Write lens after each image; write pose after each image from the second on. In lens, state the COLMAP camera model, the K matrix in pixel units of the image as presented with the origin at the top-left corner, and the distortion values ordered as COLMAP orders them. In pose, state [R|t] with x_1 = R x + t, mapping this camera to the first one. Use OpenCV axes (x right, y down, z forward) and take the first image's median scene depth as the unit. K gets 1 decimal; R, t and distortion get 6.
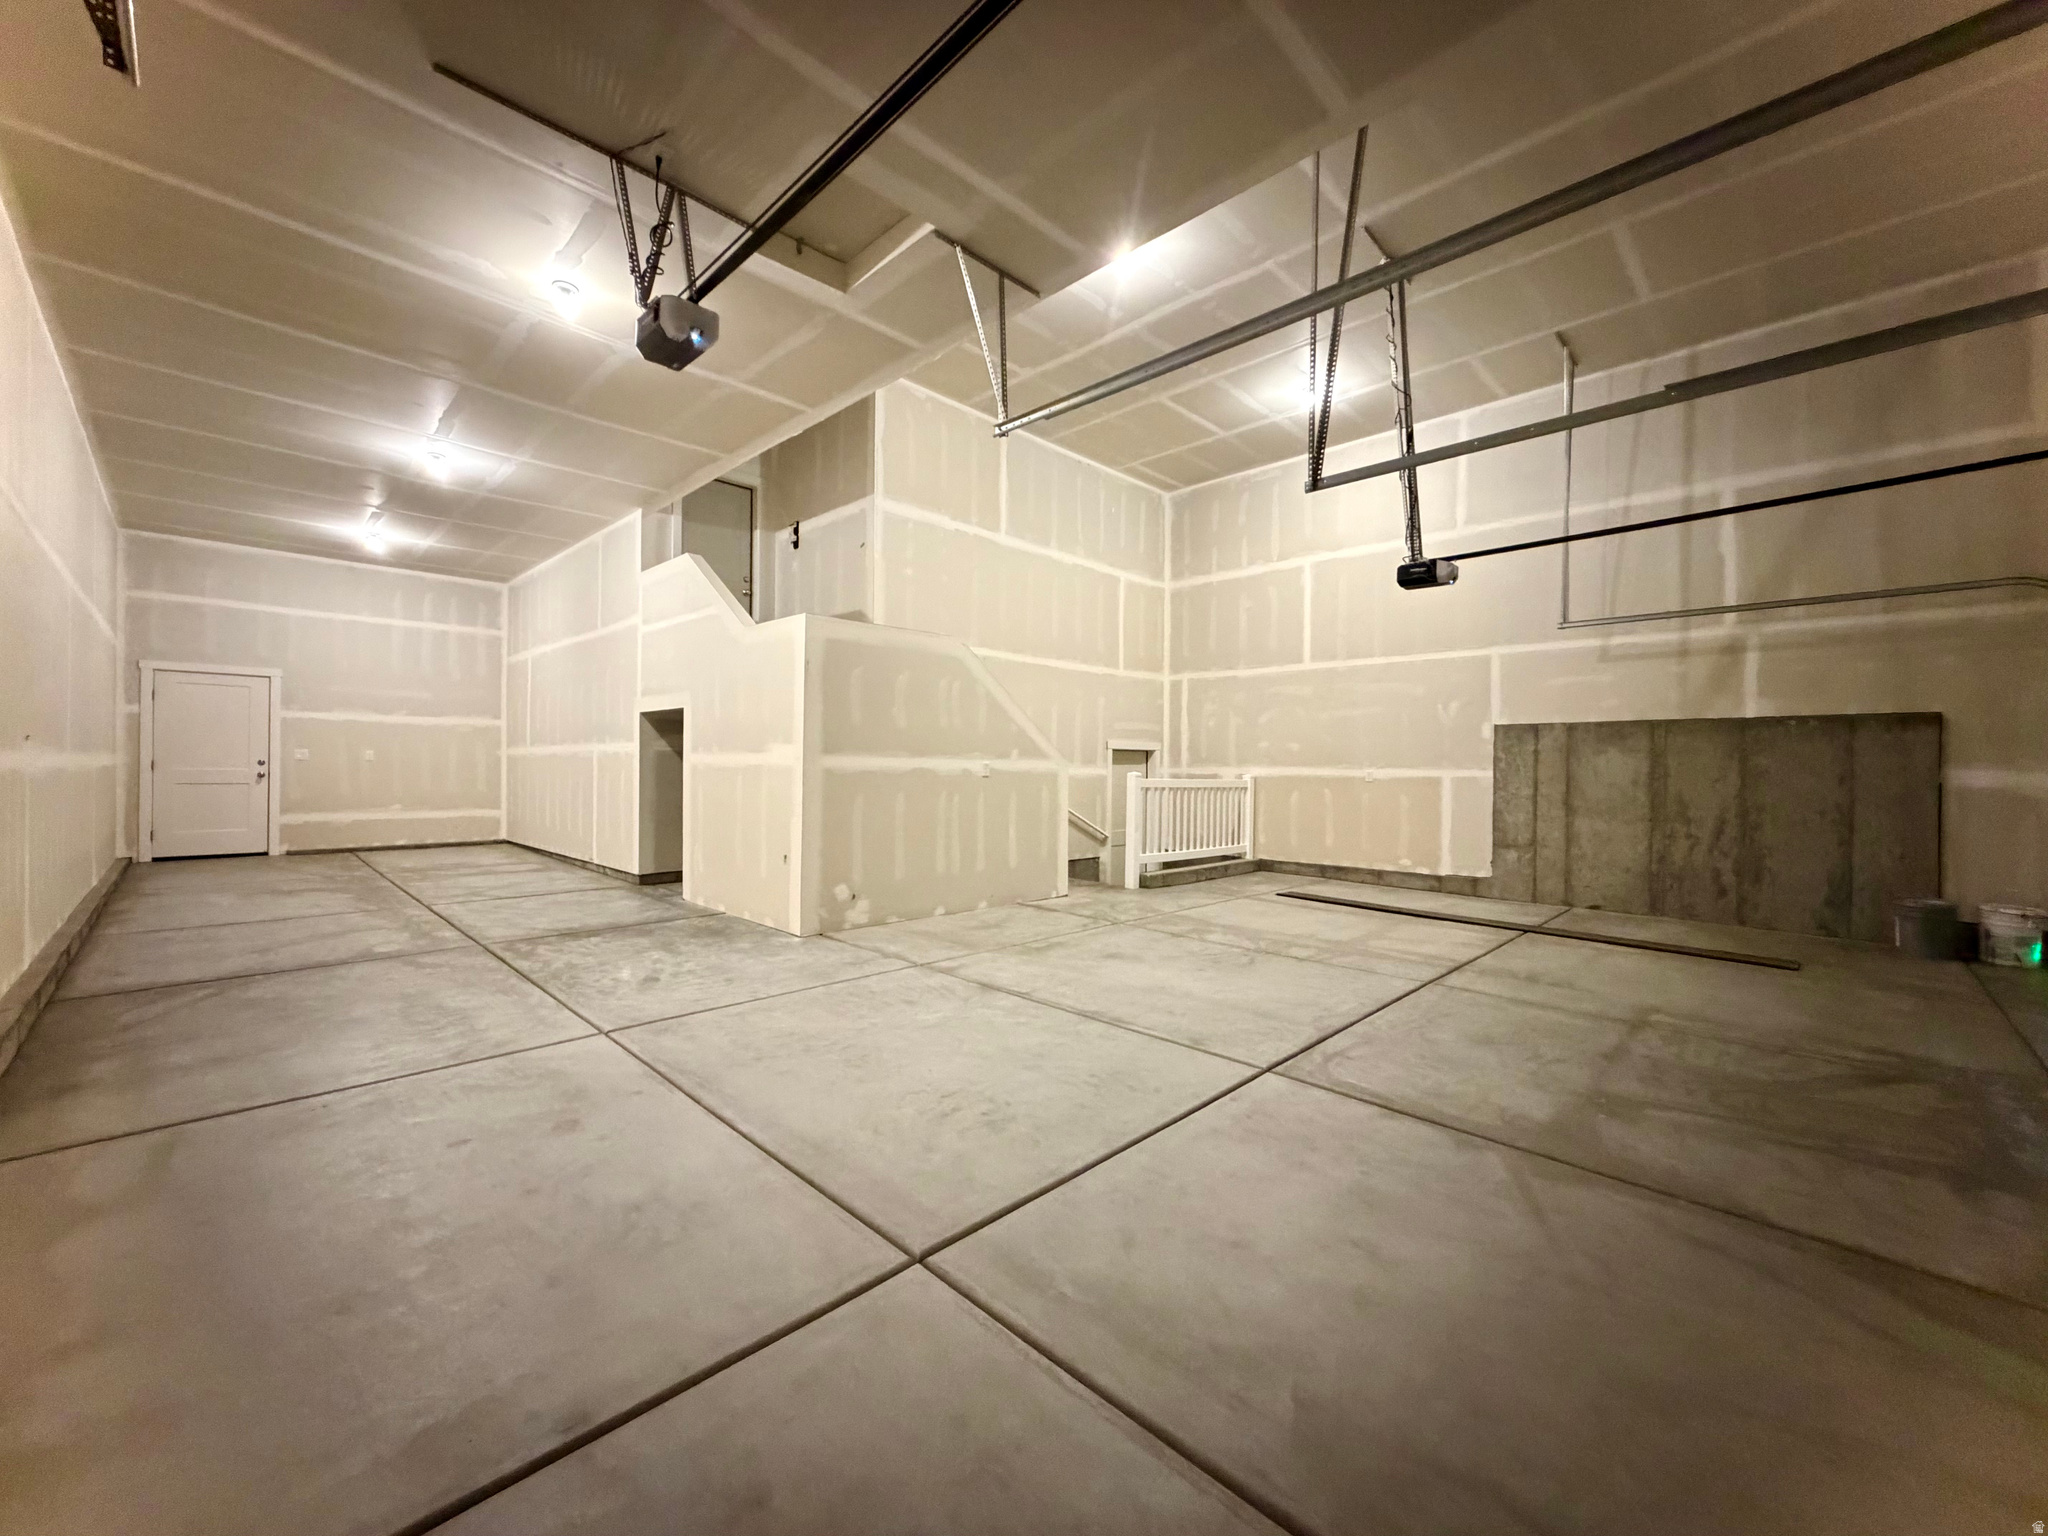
lens RADIAL K [[815.8, 0, 1024.8], [0, 815.8, 770.6], [0, 0, 1]] dist [0.002389, 0.000467]
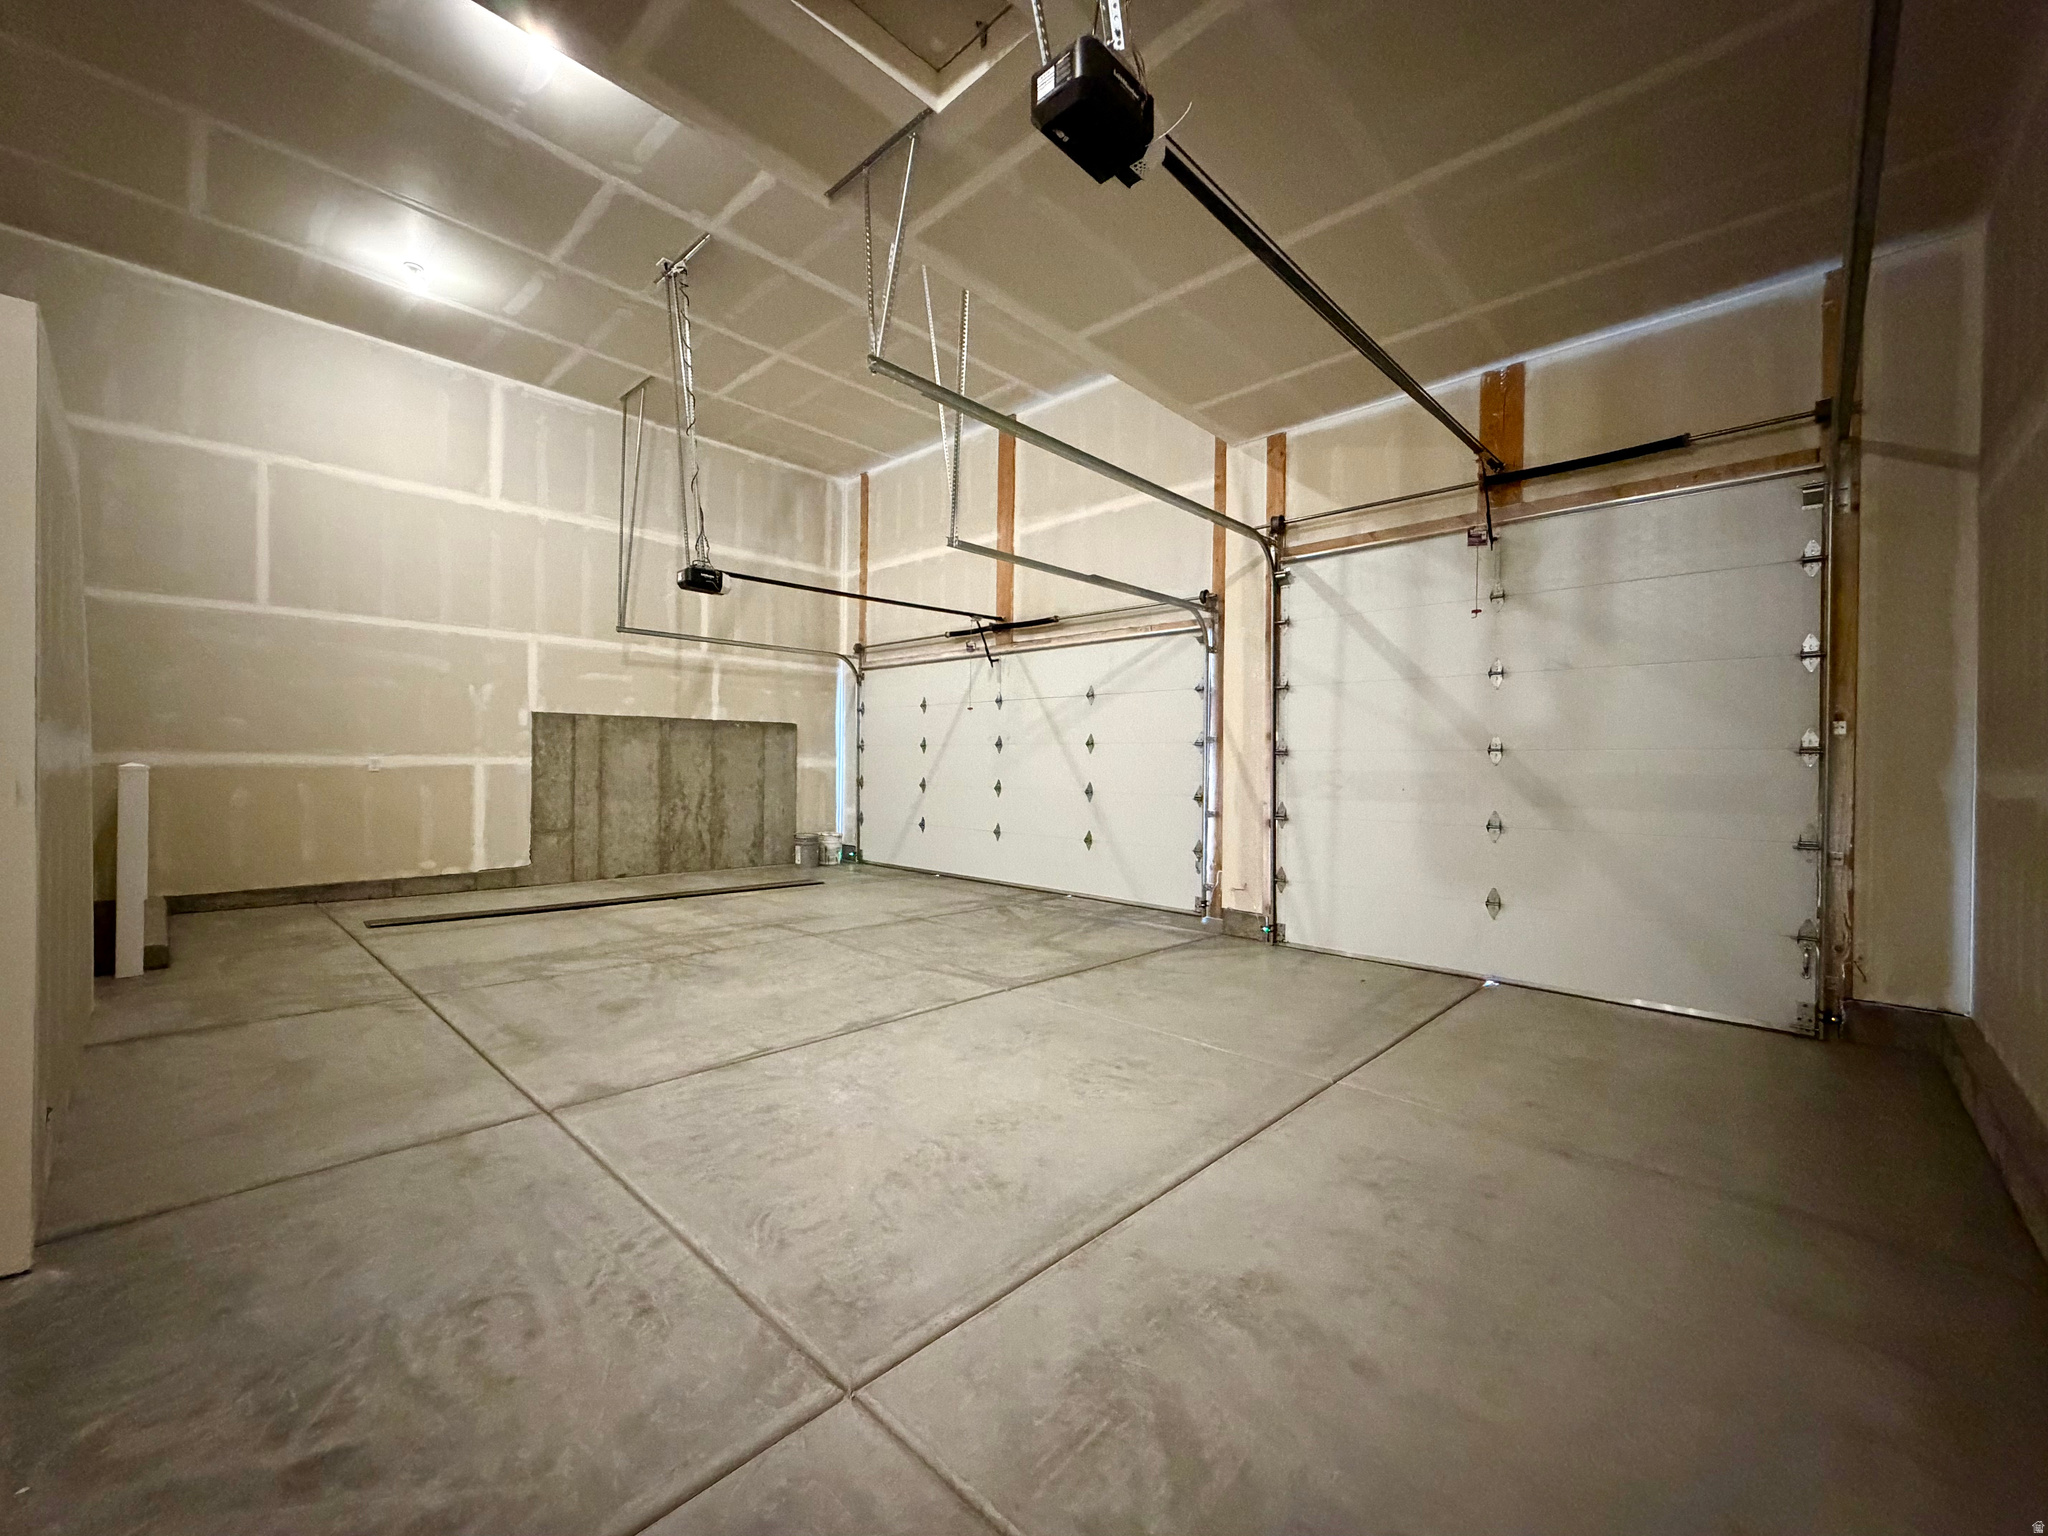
lens RADIAL K [[815.8, 0, 1025.0], [0, 815.8, 761.6], [0, 0, 1]] dist [0.002389, 0.000467]
pose [[-0.023258, -0.008289, 0.999695, -0.510435], [-0.005324, 0.999952, 0.008167, -0.007850], [-0.999715, -0.005132, -0.023301, 0.496417]]
